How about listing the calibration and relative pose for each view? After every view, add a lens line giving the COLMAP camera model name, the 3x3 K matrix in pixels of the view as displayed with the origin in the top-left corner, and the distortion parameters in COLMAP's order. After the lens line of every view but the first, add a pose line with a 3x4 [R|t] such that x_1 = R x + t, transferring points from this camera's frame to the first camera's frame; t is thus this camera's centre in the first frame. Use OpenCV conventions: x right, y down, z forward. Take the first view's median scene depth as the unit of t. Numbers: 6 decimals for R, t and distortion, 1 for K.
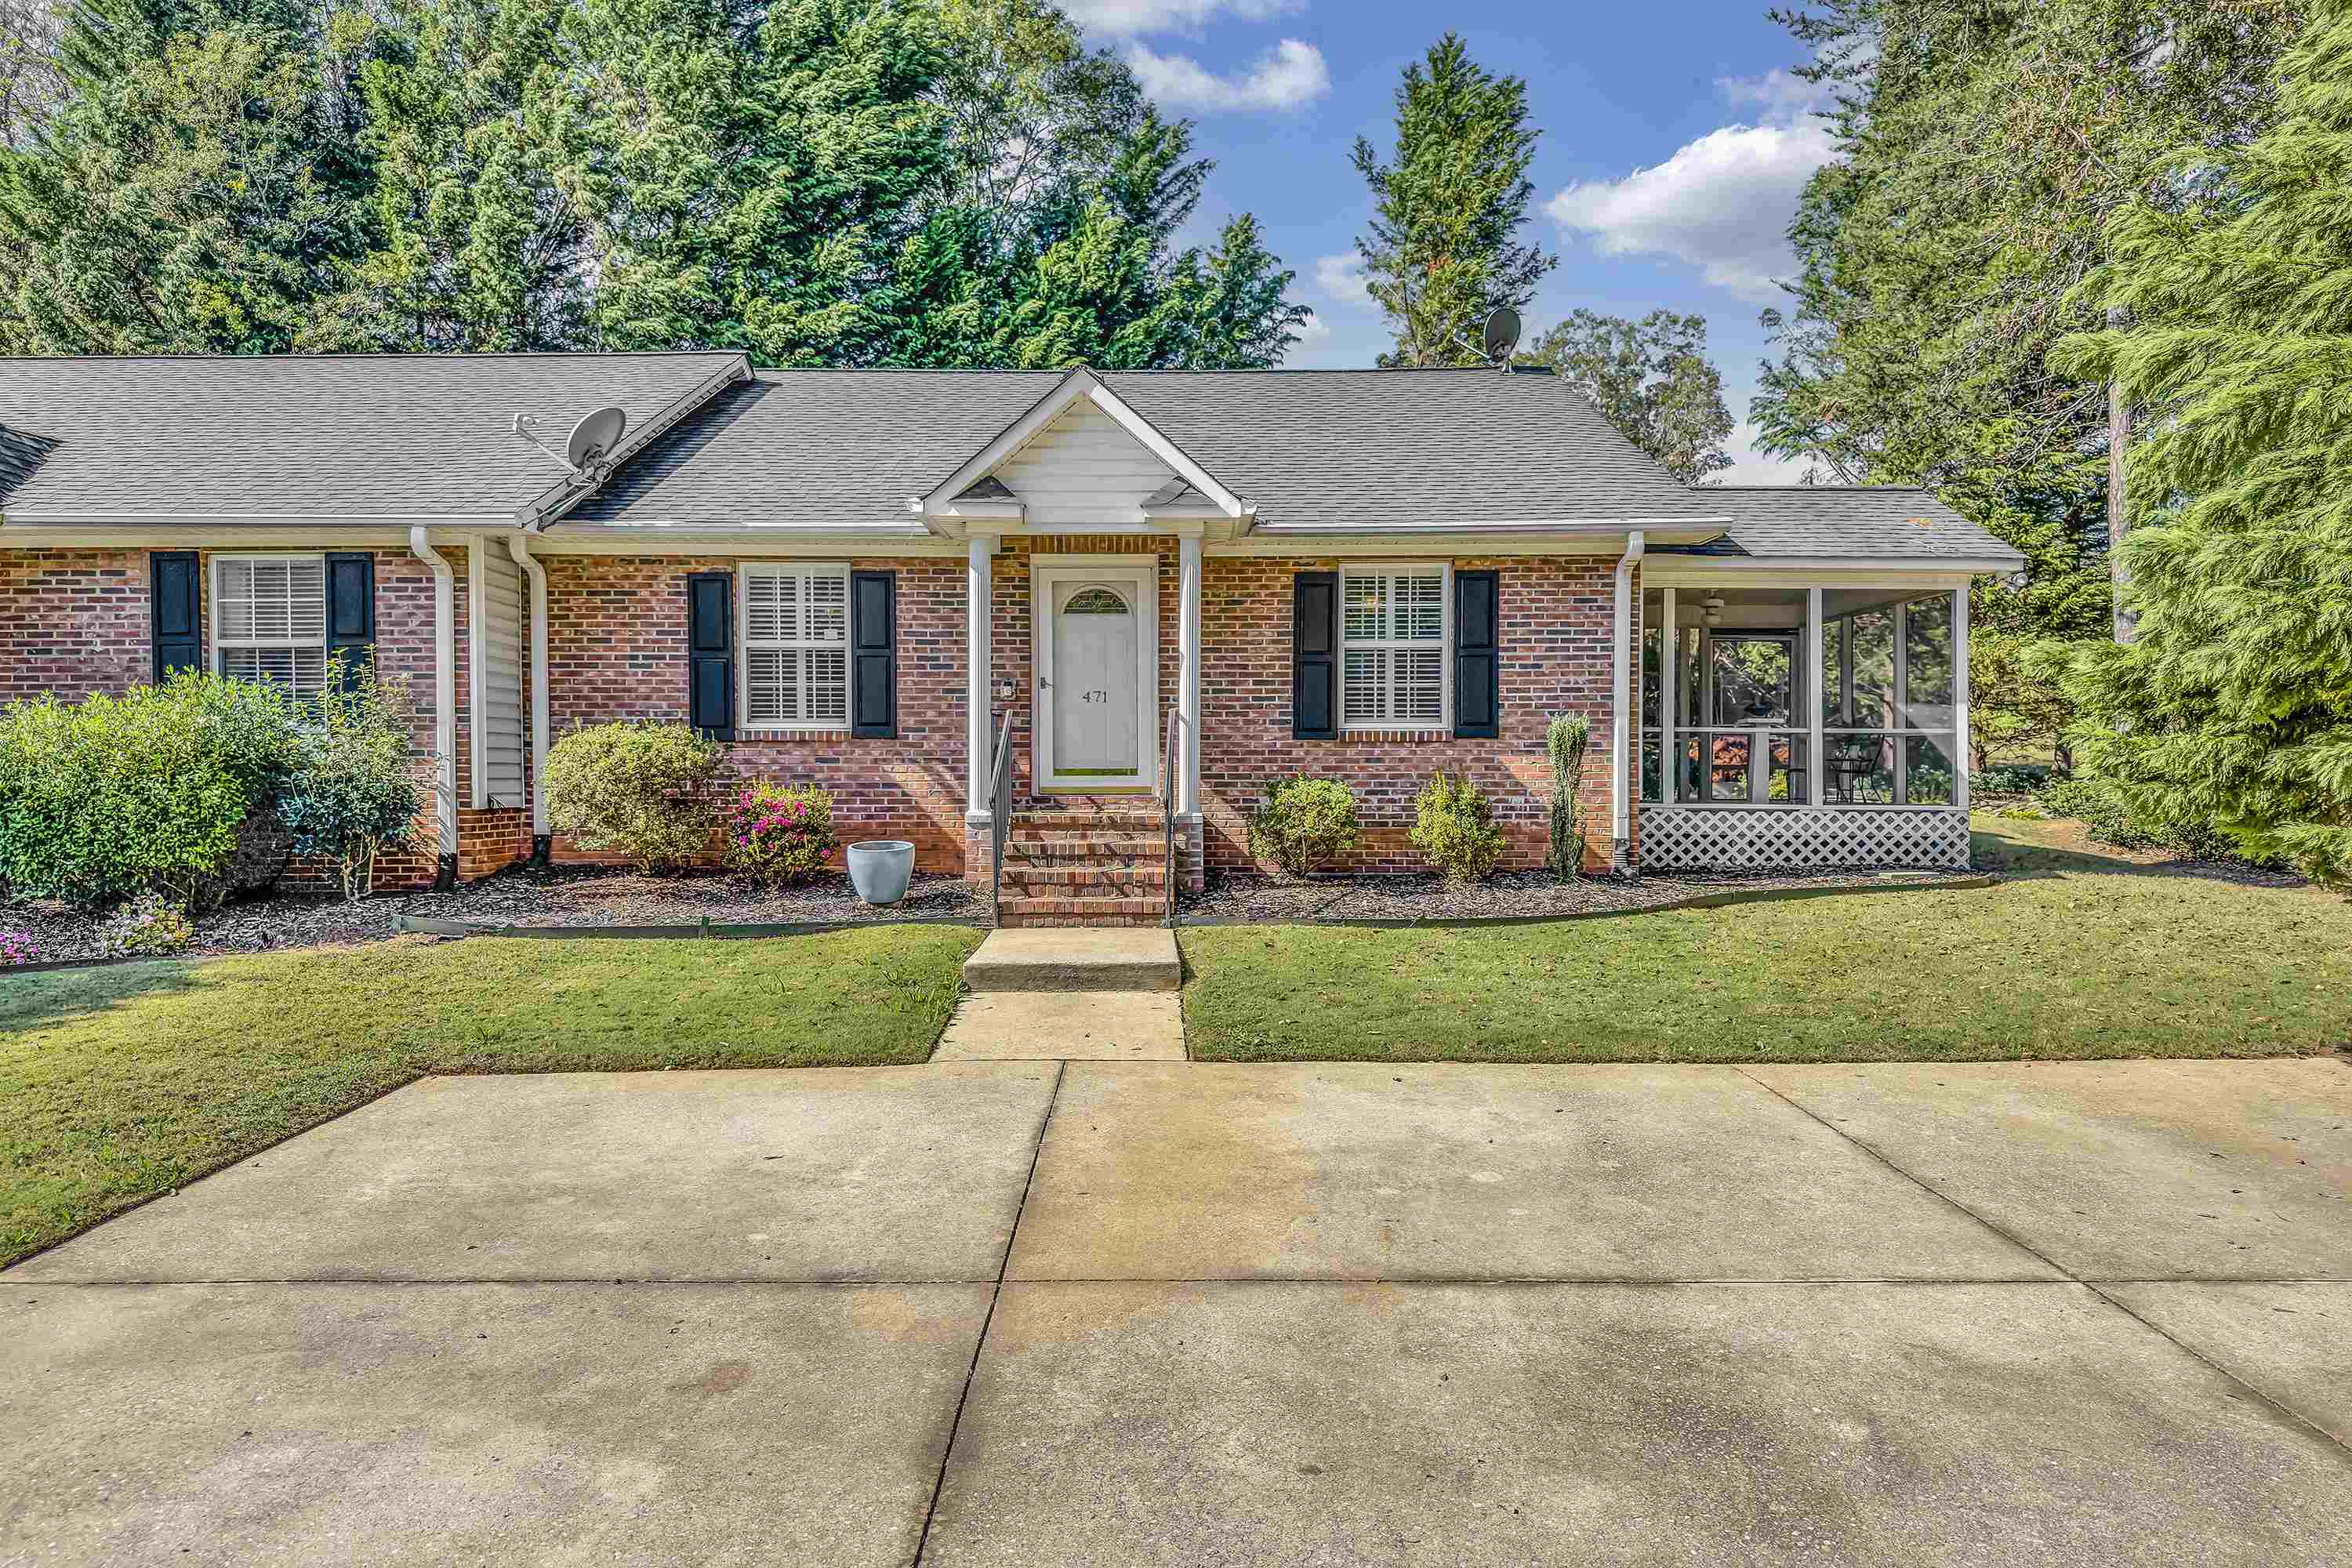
lens RADIAL K [[1635.3, 0, 1186.5], [0, 1635.3, 795.2], [0, 0, 1]] dist [0.038024, -0.043211]
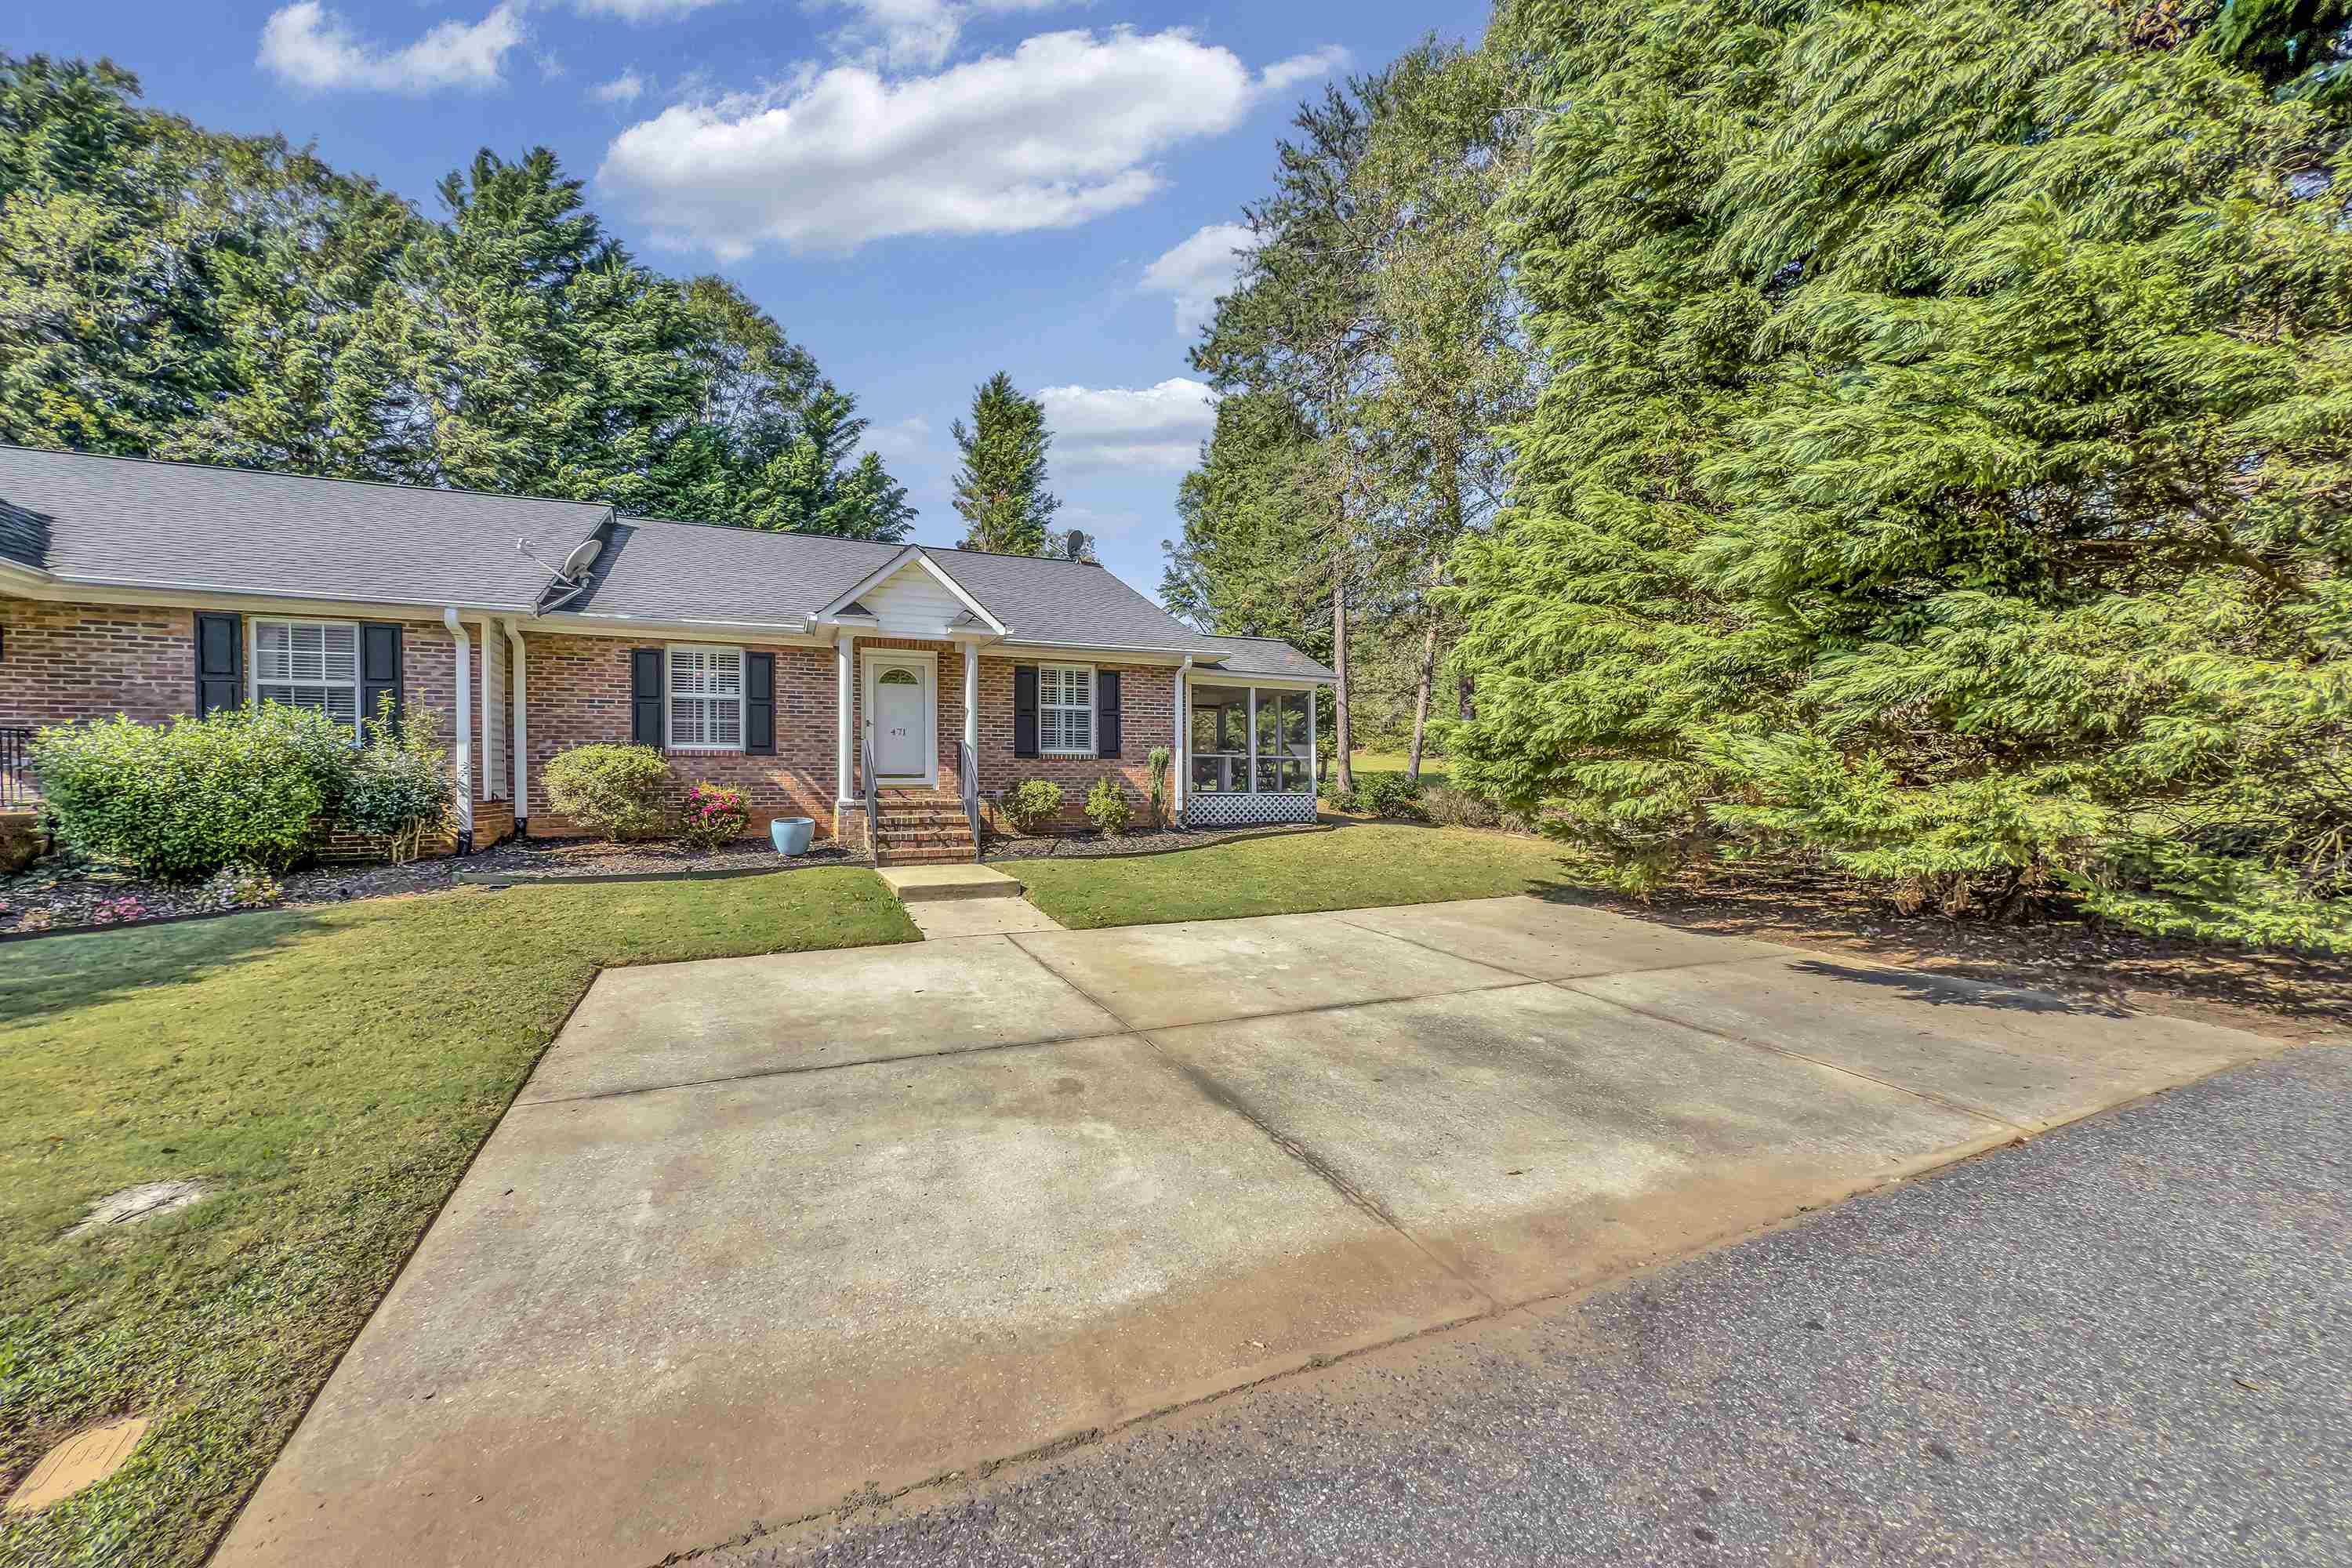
lens RADIAL K [[933.0, 0, 1175.5], [0, 933.0, 773.4], [0, 0, 1]] dist [-0.002752, 0.000448]
pose [[0.910498, 0.002444, 0.413505, -0.206702], [0.005212, 0.999835, -0.017385, 0.001776], [-0.413480, 0.017984, 0.910336, -0.019697]]
